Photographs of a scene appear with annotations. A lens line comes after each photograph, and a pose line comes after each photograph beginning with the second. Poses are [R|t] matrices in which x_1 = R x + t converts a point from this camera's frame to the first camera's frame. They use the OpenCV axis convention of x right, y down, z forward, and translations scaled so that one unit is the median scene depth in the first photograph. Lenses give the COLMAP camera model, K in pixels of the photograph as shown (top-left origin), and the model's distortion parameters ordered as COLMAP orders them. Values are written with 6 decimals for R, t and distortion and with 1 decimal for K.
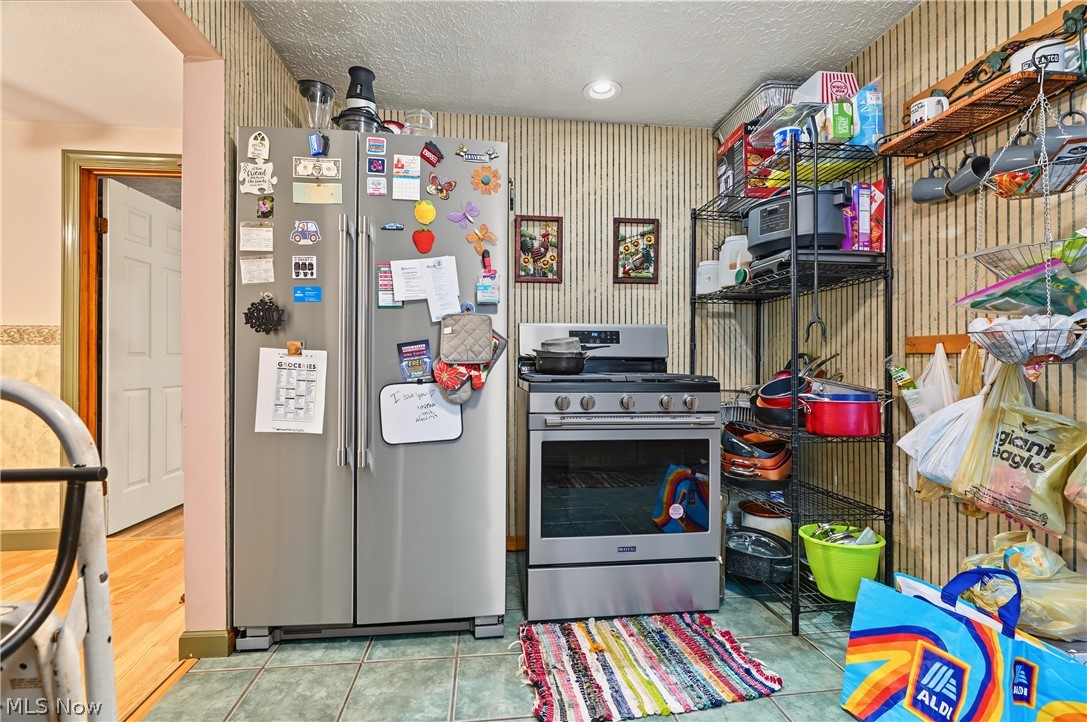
lens RADIAL K [[529.2, 0, 544.4], [0, 529.2, 333.4], [0, 0, 1]] dist [-0.004626, -0.000426]
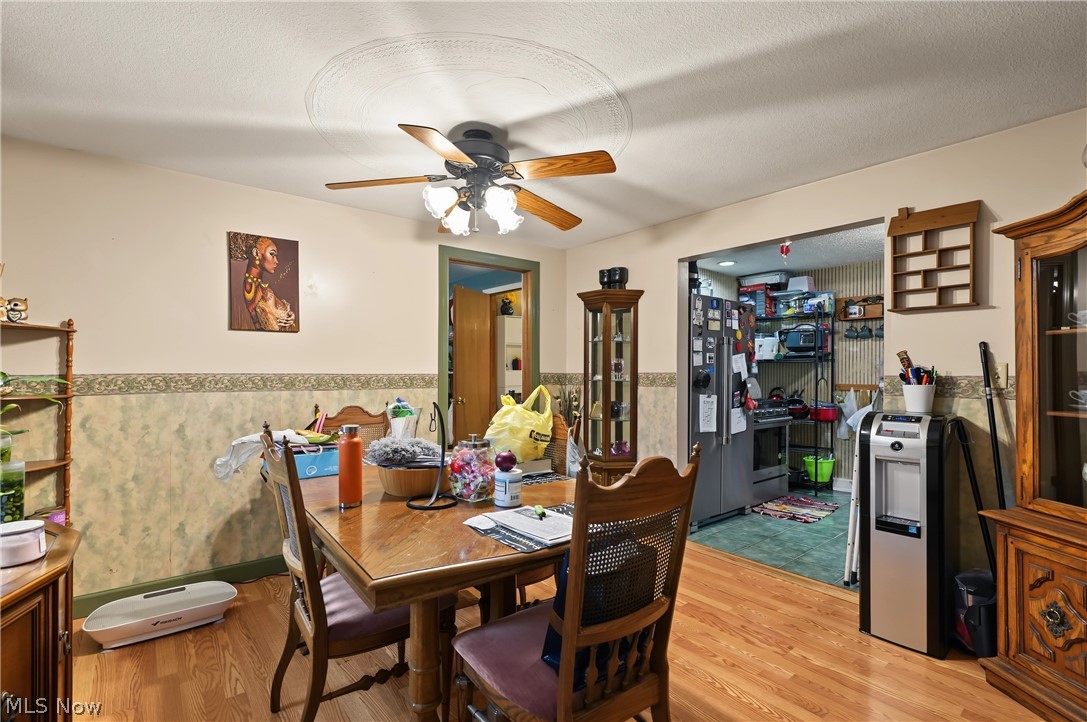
lens RADIAL K [[497.7, 0, 542.8], [0, 497.7, 366.1], [0, 0, 1]] dist [-0.003369, 0.001592]
pose [[0.846111, 0.005676, 0.532977, -2.148284], [-0.008252, 0.999963, 0.002451, -0.088637], [-0.532943, -0.006472, 0.846126, -0.406289]]
